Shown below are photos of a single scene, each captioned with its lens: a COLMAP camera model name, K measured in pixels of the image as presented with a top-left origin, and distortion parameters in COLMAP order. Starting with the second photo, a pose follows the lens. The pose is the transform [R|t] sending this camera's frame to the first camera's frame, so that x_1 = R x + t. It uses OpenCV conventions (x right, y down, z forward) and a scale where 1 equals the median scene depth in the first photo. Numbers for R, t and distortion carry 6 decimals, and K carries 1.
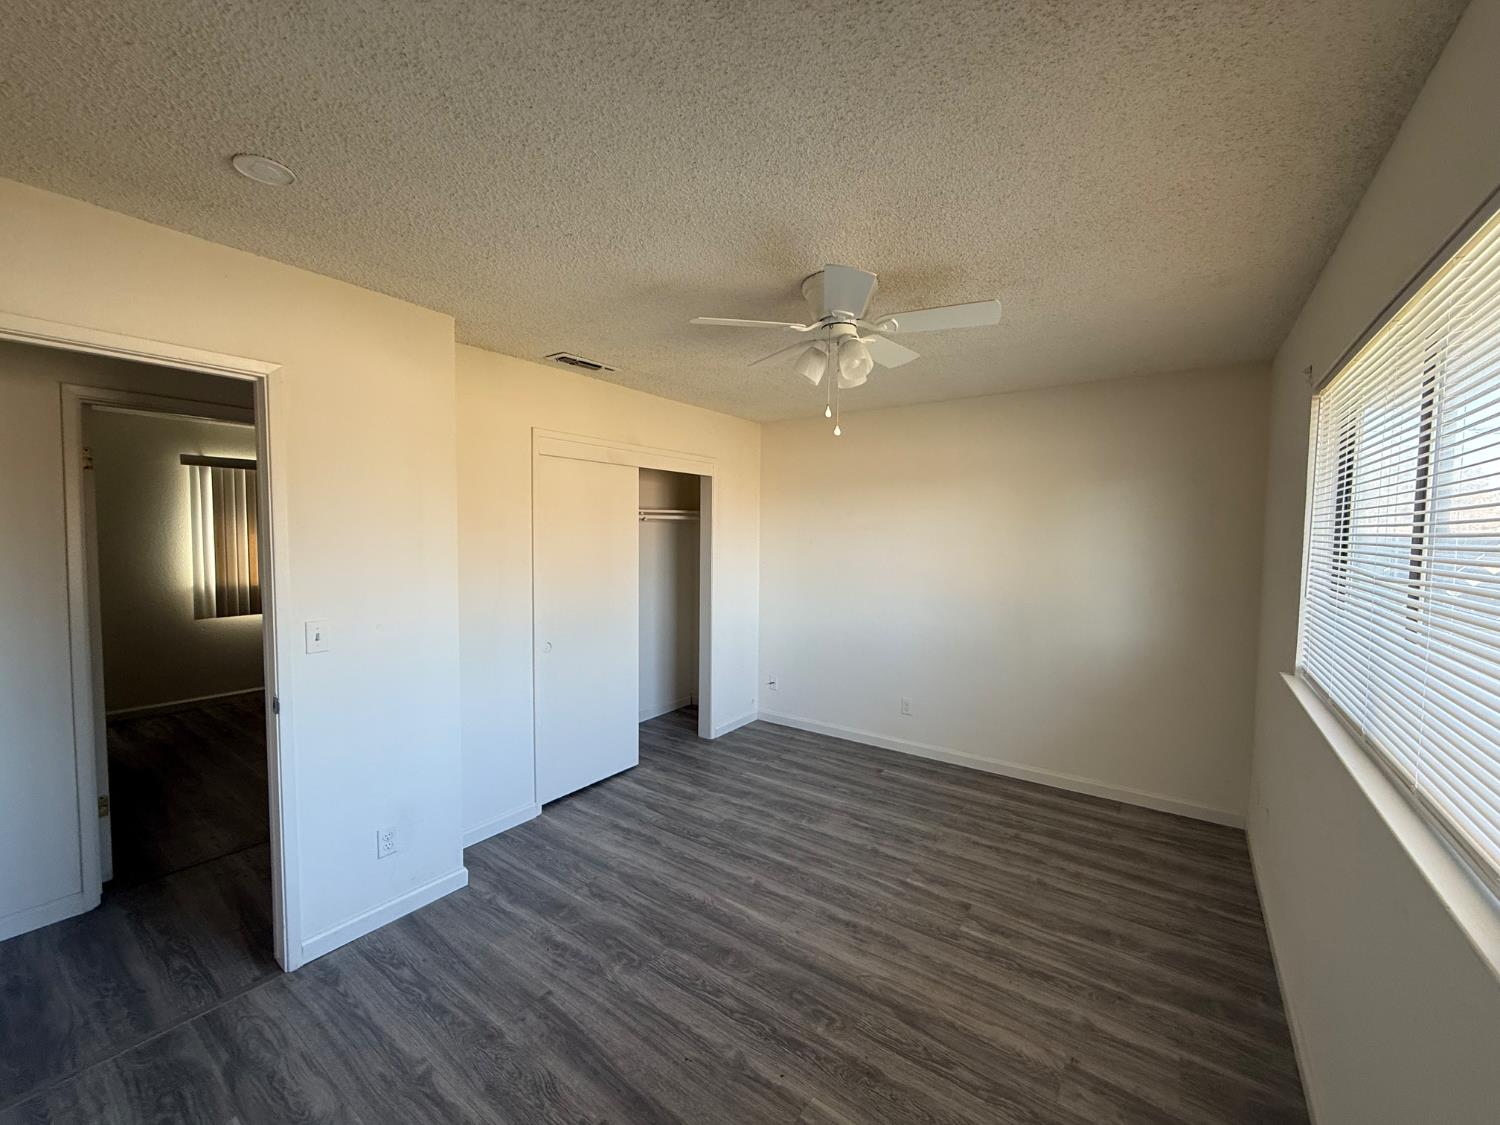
lens RADIAL K [[588.1, 0, 780.0], [0, 588.1, 562.3], [0, 0, 1]] dist [-0.001299, -0.000062]
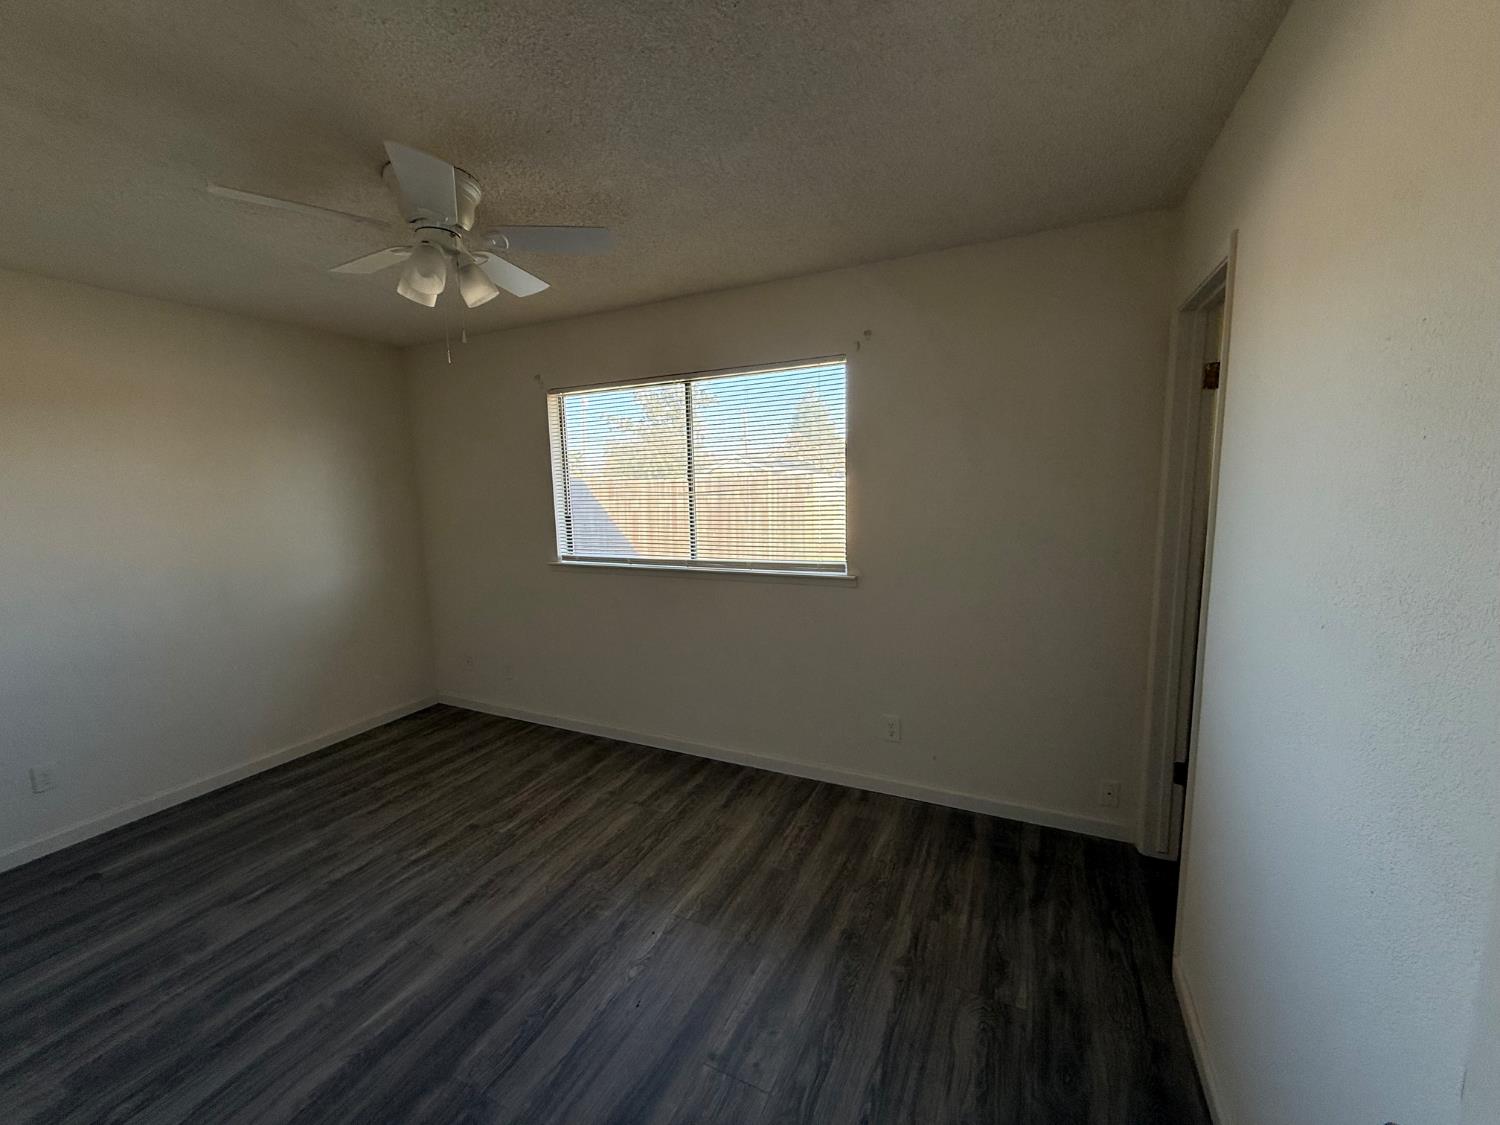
lens RADIAL K [[593.4, 0, 750.0], [0, 593.4, 562.5], [0, 0, 1]] dist [-0.002666, -0.000139]
pose [[-0.143968, -0.143338, 0.979146, -0.635025], [0.076157, 0.984915, 0.155380, -0.000655], [-0.986647, 0.096938, -0.130880, 0.540949]]
